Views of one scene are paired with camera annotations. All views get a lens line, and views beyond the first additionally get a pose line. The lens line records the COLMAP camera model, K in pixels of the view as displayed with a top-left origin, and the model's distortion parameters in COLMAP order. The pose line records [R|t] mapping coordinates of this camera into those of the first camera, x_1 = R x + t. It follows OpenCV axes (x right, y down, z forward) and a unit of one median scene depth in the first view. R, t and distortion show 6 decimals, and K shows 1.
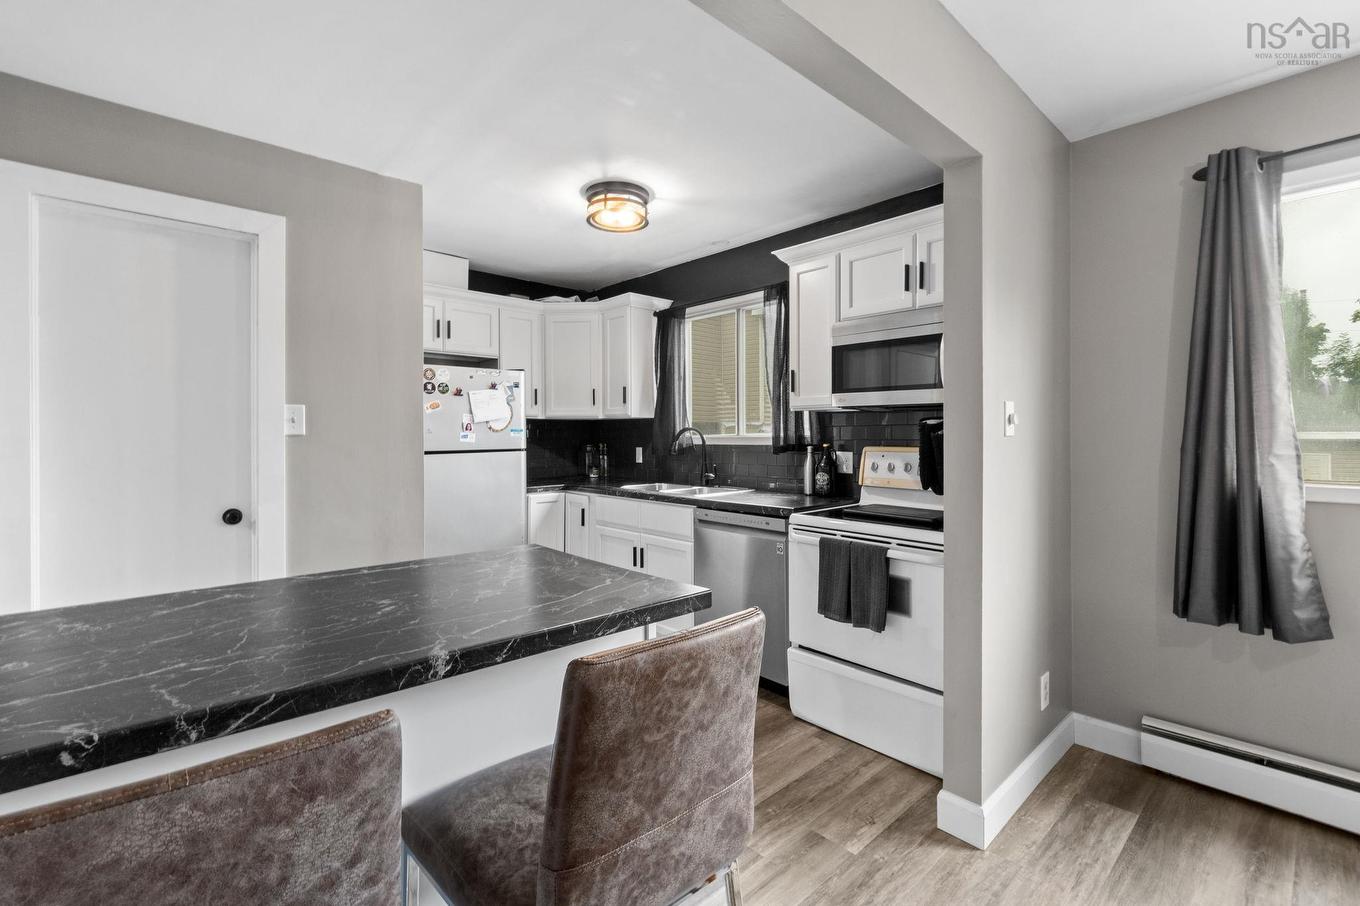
lens RADIAL K [[605.0, 0, 686.9], [0, 605.0, 435.6], [0, 0, 1]] dist [0.002856, -0.005214]
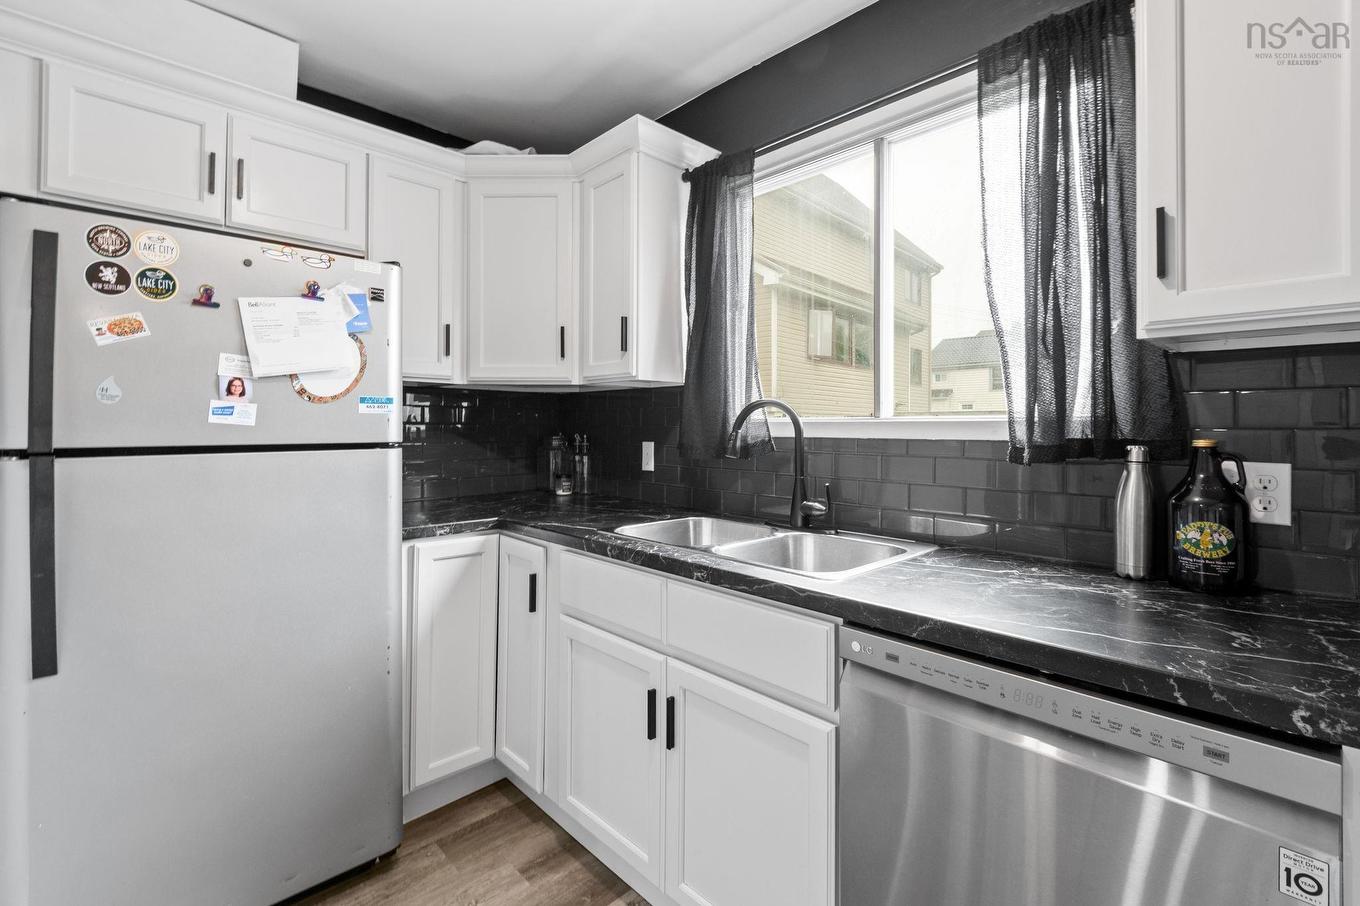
lens RADIAL K [[613.7, 0, 680.1], [0, 613.7, 422.2], [0, 0, 1]] dist [-0.003349, -0.000678]
pose [[0.999869, 0.010483, 0.012313, -0.074208], [-0.010353, 0.999891, -0.010539, 0.009765], [-0.012422, 0.010410, 0.999869, 0.591466]]
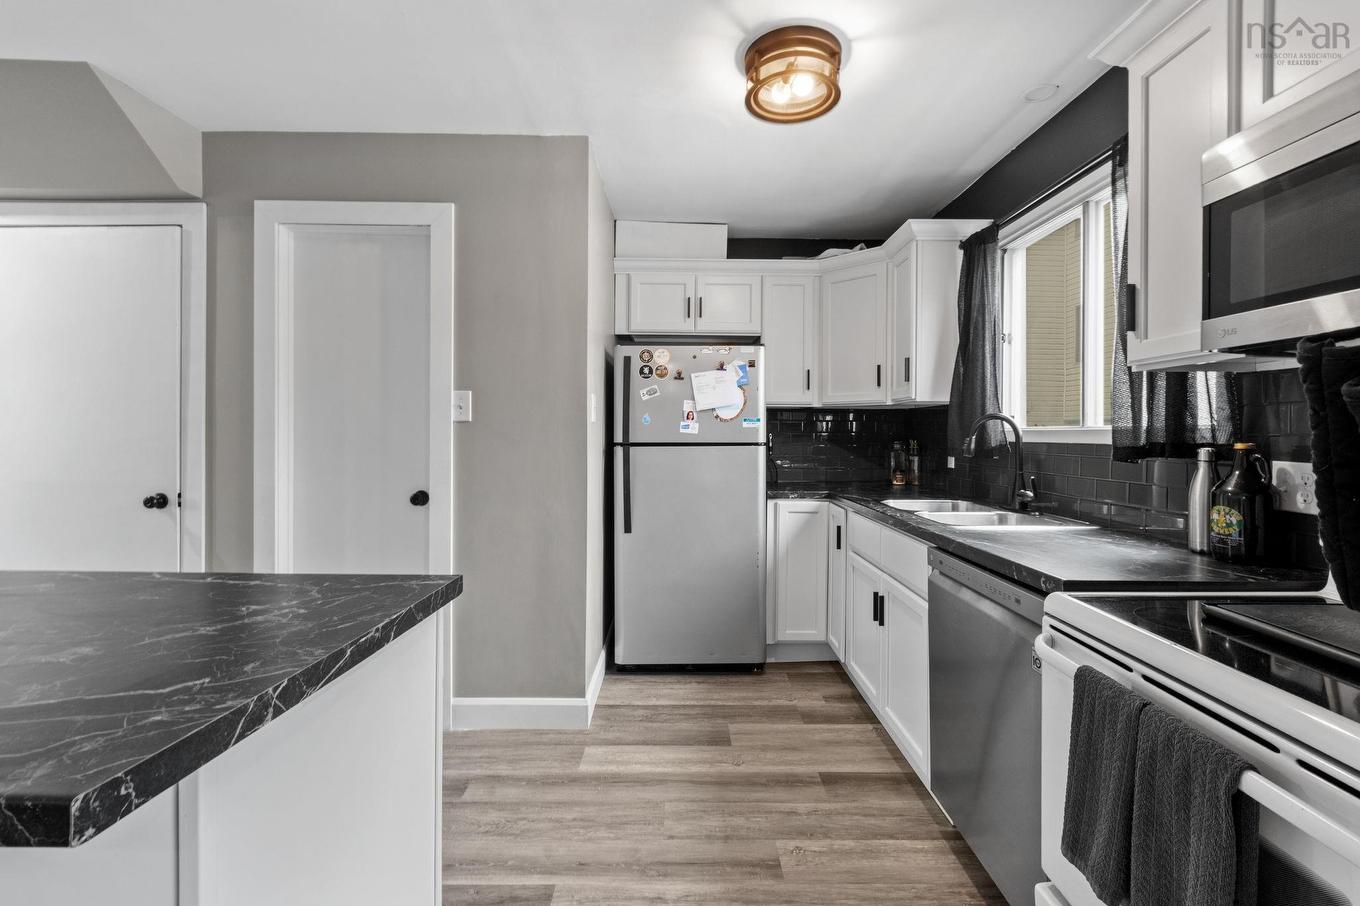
lens RADIAL K [[605.0, 0, 686.9], [0, 605.0, 435.6], [0, 0, 1]] dist [0.002856, -0.005214]
pose [[0.741302, 0.011204, -0.671078, 0.206473], [-0.010854, 0.999930, 0.004705, 0.009744], [0.671084, 0.003797, 0.741372, 0.362787]]
